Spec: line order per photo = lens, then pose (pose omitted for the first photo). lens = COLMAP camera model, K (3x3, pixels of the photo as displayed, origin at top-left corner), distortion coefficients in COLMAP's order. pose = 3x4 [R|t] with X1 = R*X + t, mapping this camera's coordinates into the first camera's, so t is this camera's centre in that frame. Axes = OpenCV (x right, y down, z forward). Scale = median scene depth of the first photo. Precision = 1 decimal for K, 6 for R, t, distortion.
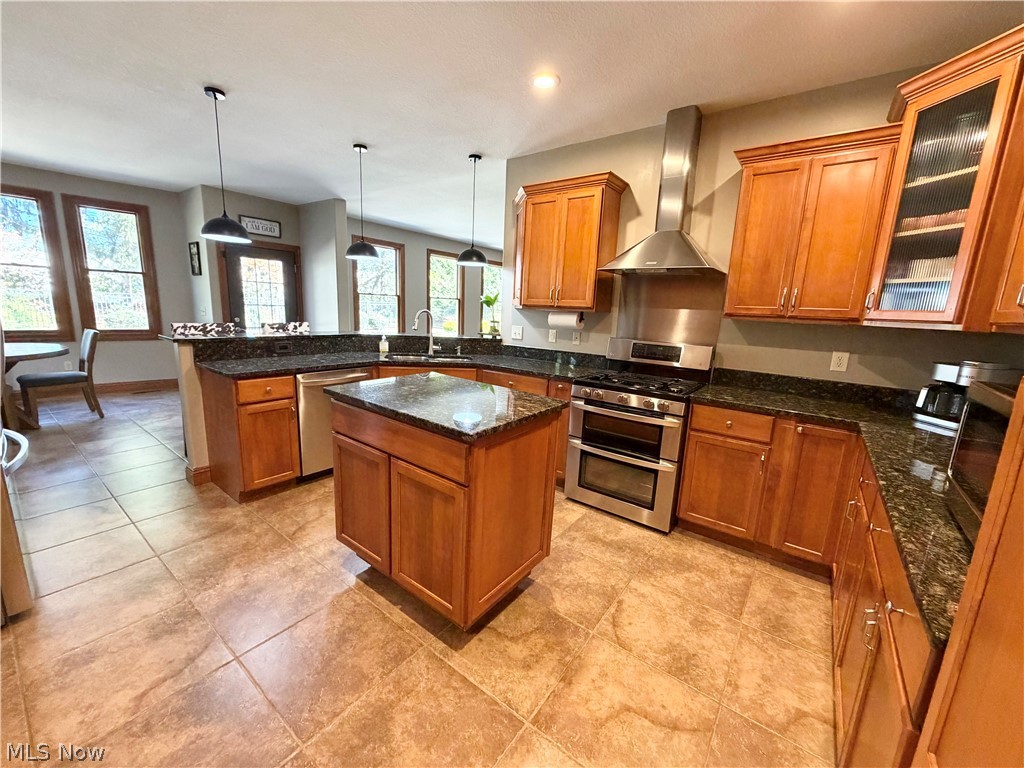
lens RADIAL K [[407.8, 0, 509.3], [0, 407.8, 387.3], [0, 0, 1]] dist [-0.000585, -0.000181]
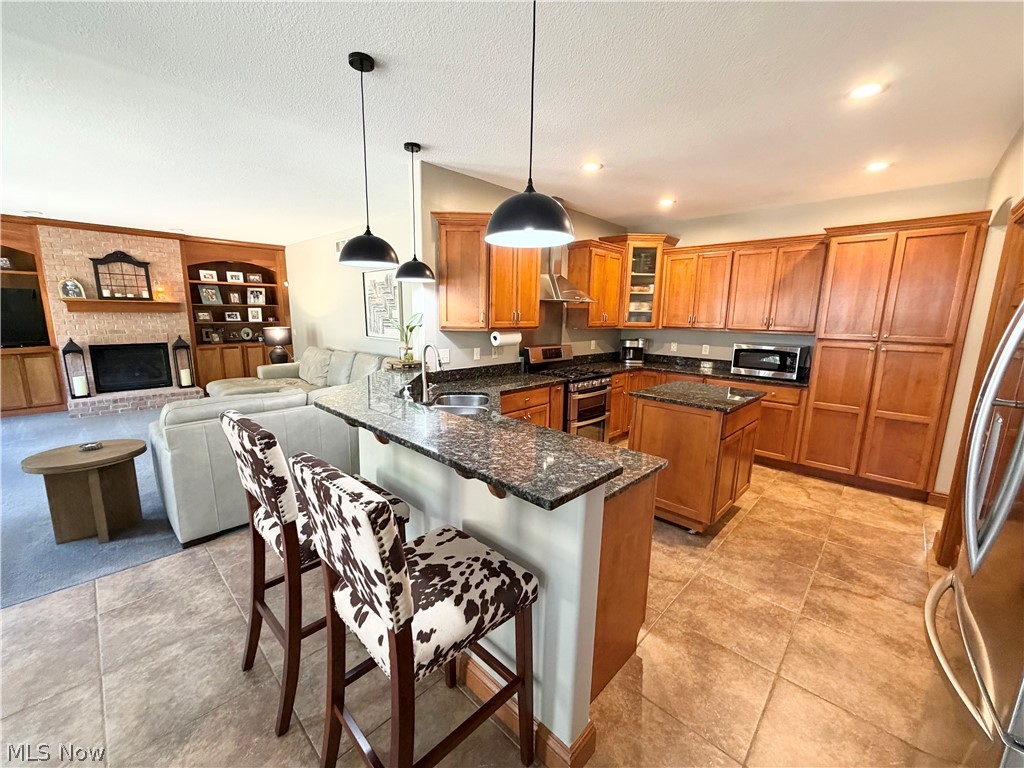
lens RADIAL K [[407.8, 0, 509.5], [0, 407.8, 386.2], [0, 0, 1]] dist [-0.000585, -0.000181]
pose [[0.120742, -0.214255, 0.969286, -1.538850], [0.181975, 0.964661, 0.190564, -0.382531], [-0.975862, 0.153376, 0.155464, 1.263366]]
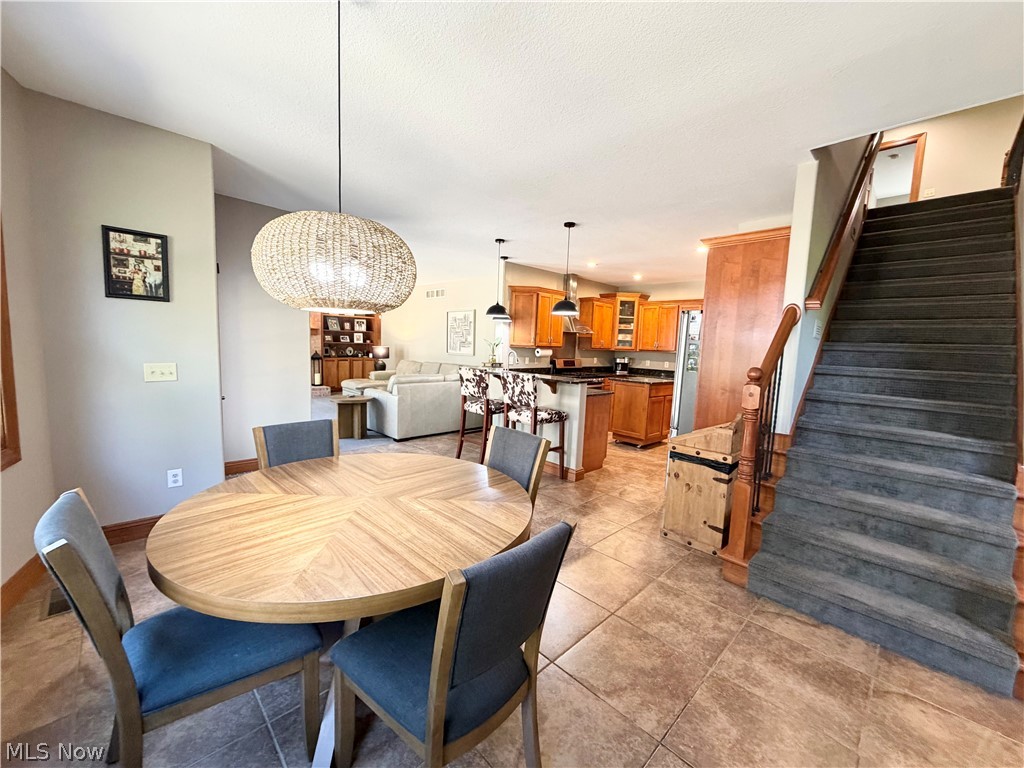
lens RADIAL K [[407.8, 0, 507.5], [0, 407.8, 382.8], [0, 0, 1]] dist [-0.000585, -0.000181]
pose [[0.162158, -0.131788, 0.977925, -2.925711], [0.162752, 0.981040, 0.105221, -0.396065], [-0.973251, 0.142097, 0.180532, 1.258840]]
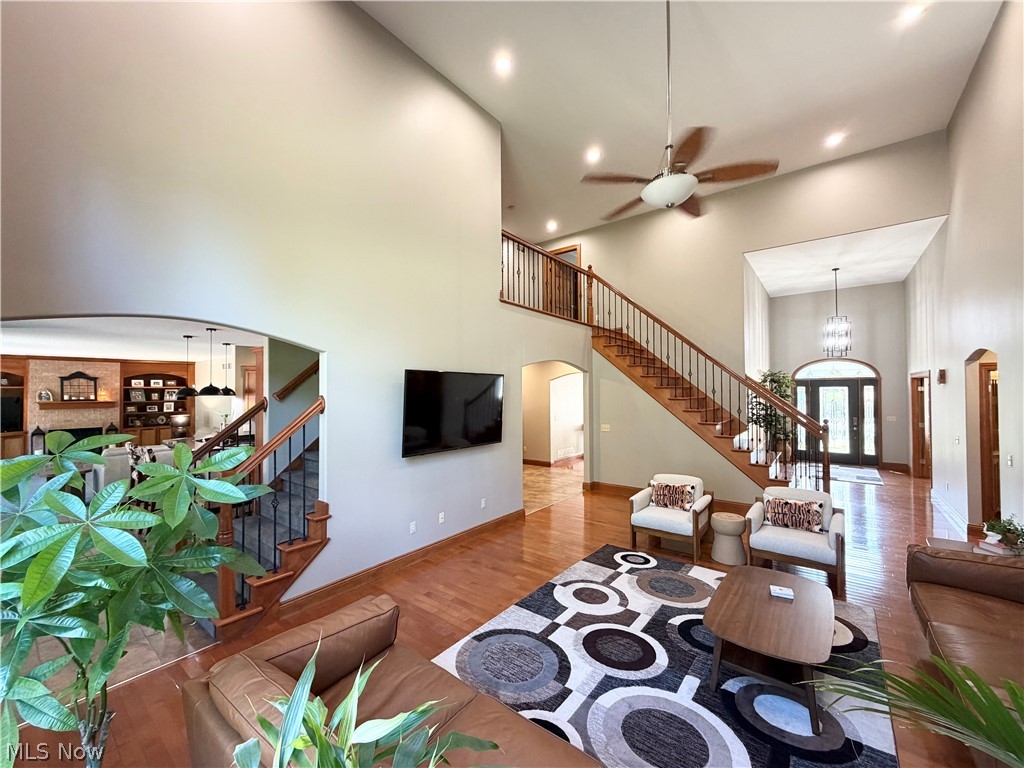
lens RADIAL K [[407.8, 0, 511.7], [0, 407.8, 385.4], [0, 0, 1]] dist [-0.000585, -0.000181]
pose [[0.015592, -0.028670, 0.999467, -3.435657], [0.201101, 0.979253, 0.024953, -0.221022], [-0.979446, 0.200605, 0.021034, -0.635687]]
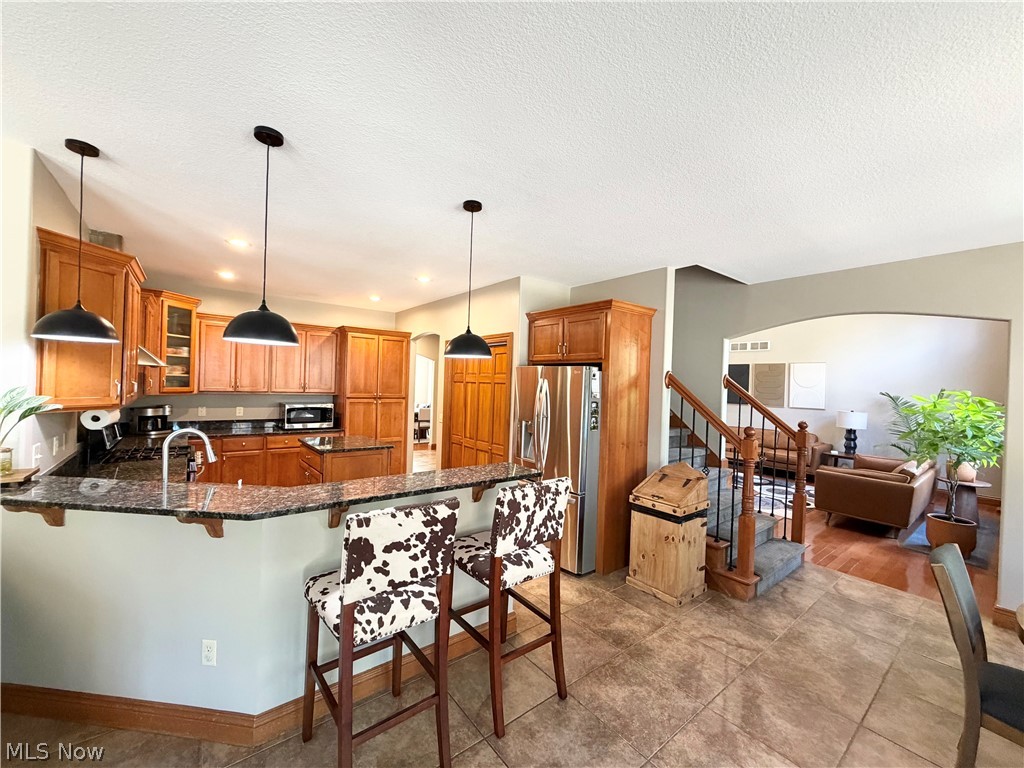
lens RADIAL K [[407.8, 0, 510.9], [0, 407.8, 385.3], [0, 0, 1]] dist [-0.000585, -0.000181]
pose [[-0.963620, -0.075173, 0.256488, -1.310468], [-0.021972, 0.978665, 0.204285, -0.627575], [-0.266372, 0.191217, -0.944713, 2.343835]]
